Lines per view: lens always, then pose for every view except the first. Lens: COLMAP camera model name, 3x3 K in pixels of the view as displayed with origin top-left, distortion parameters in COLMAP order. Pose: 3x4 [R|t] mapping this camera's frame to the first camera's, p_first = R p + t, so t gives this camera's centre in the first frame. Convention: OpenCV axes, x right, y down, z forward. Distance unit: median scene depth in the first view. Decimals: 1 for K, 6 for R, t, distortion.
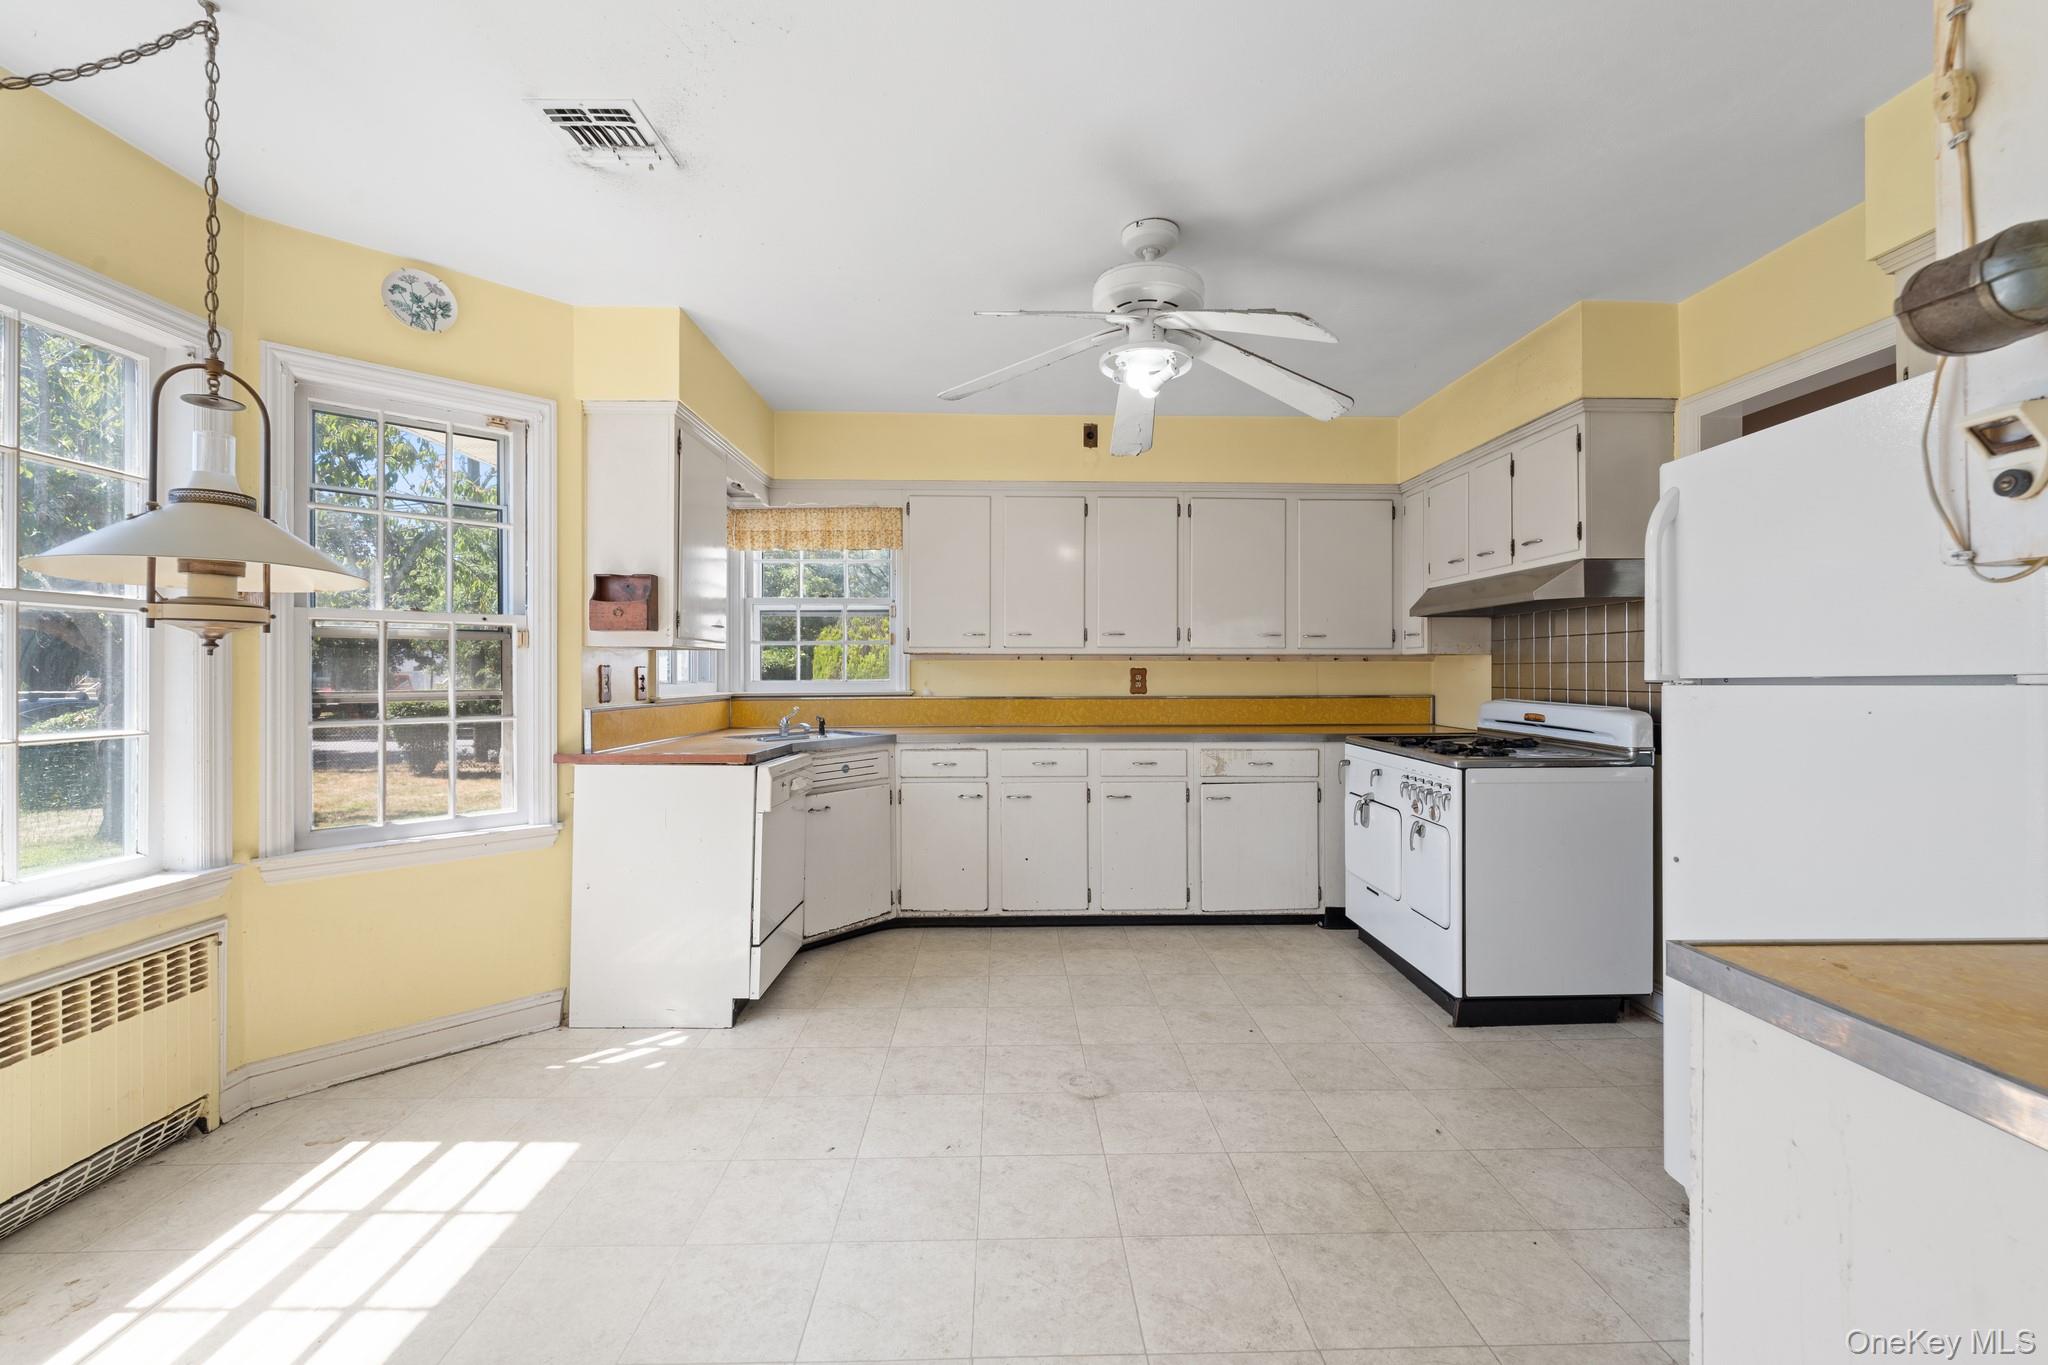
lens RADIAL K [[849.5, 0, 1026.8], [0, 849.5, 671.0], [0, 0, 1]] dist [-0.001418, -0.000482]
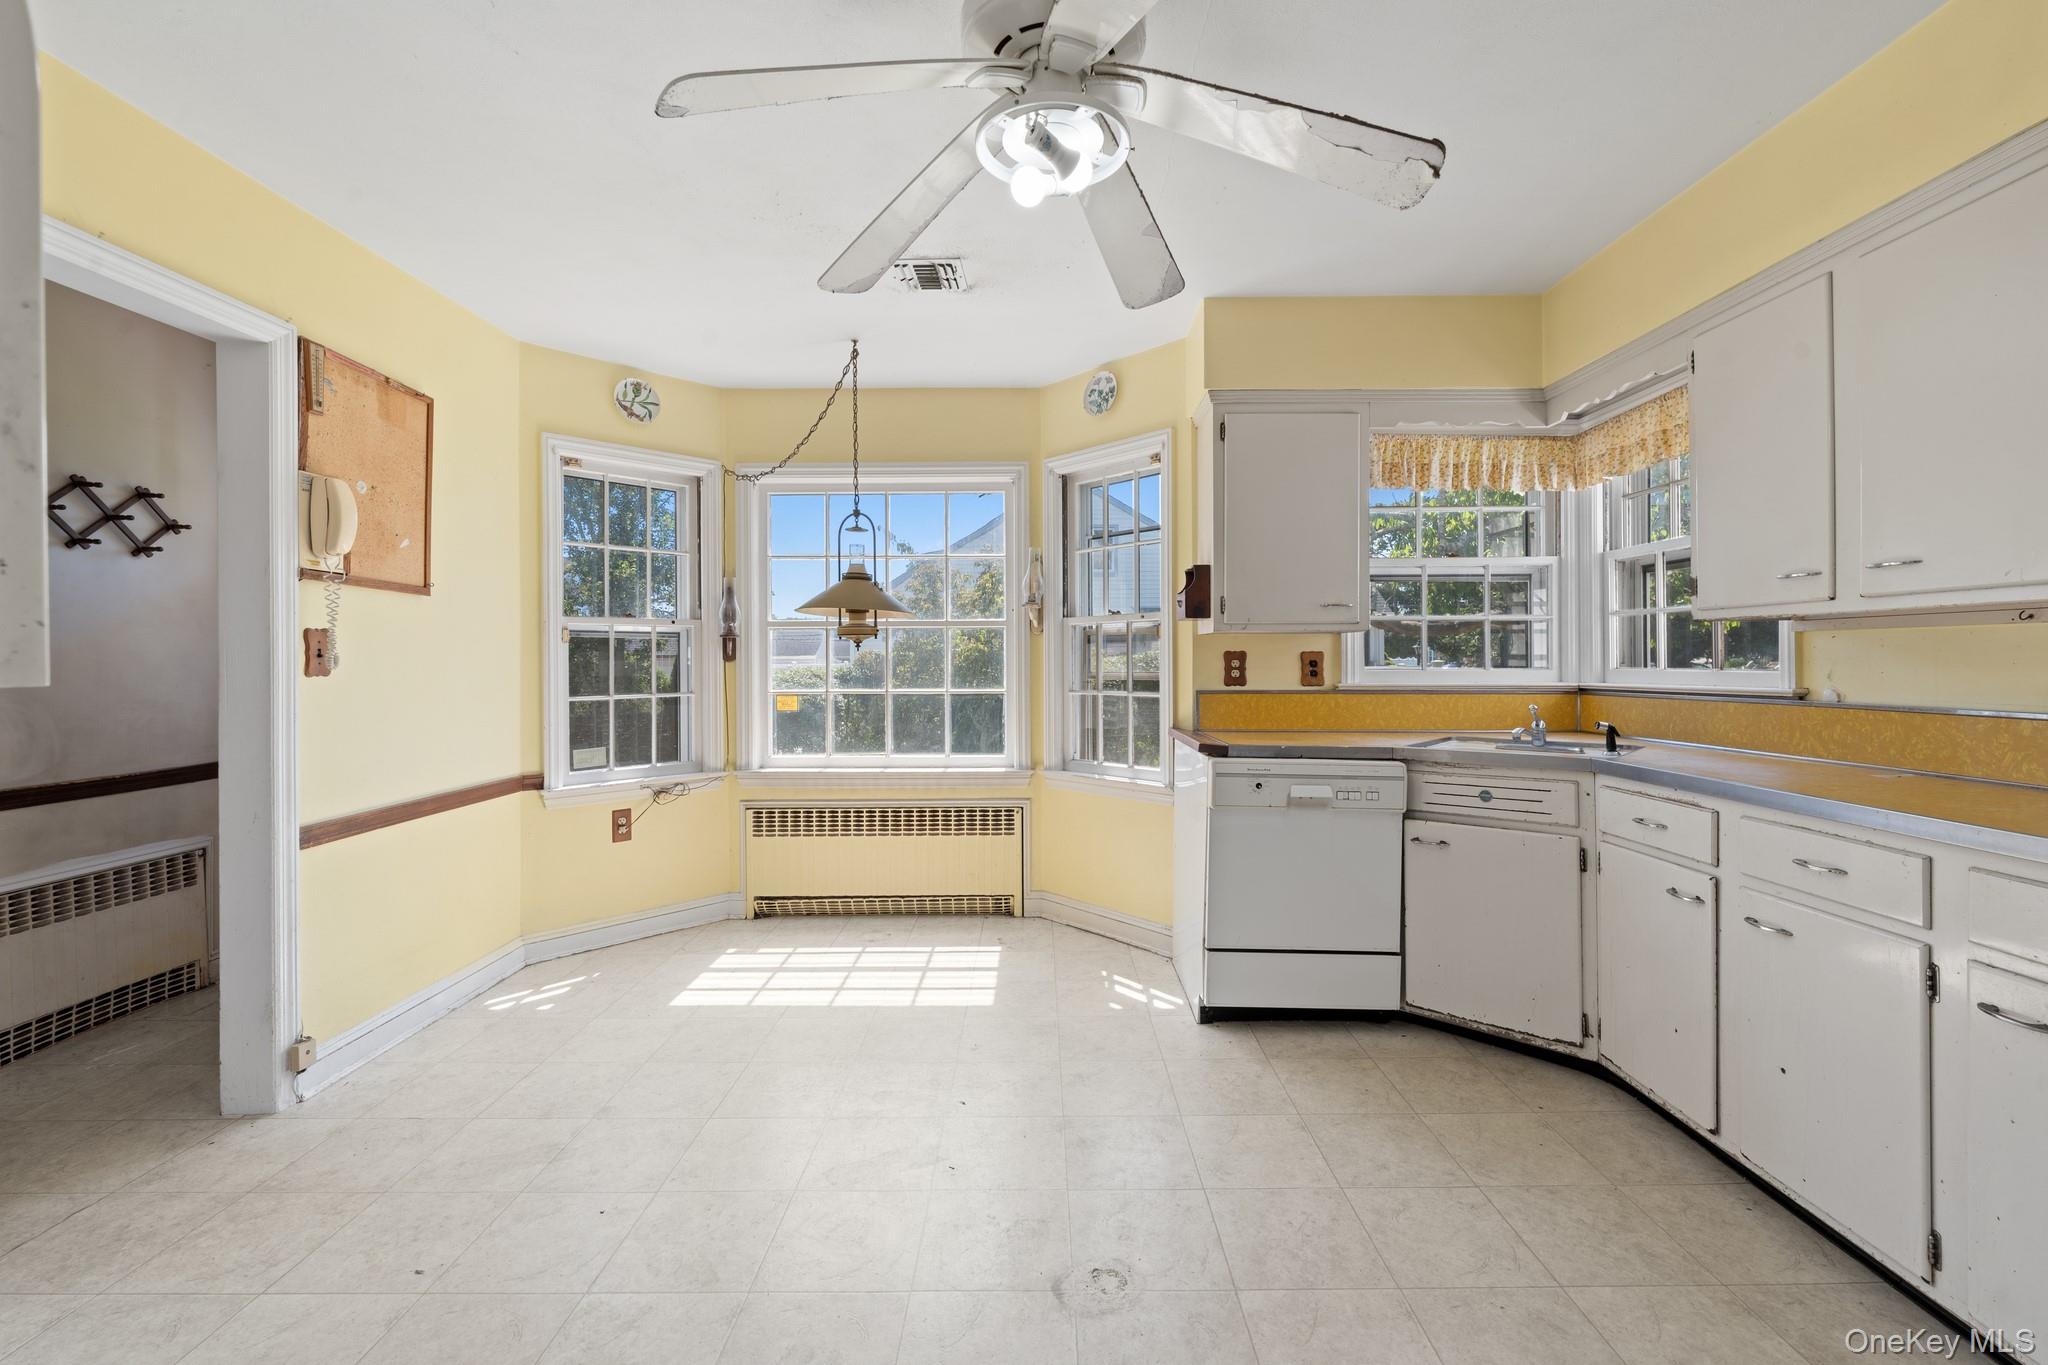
lens RADIAL K [[848.0, 0, 1034.6], [0, 848.0, 661.1], [0, 0, 1]] dist [-0.000516, -0.000328]
pose [[-0.033287, 0.002073, -0.999444, 0.536355], [0.006145, 0.999979, 0.001870, 0.002215], [0.999427, -0.006080, -0.033299, 0.724261]]
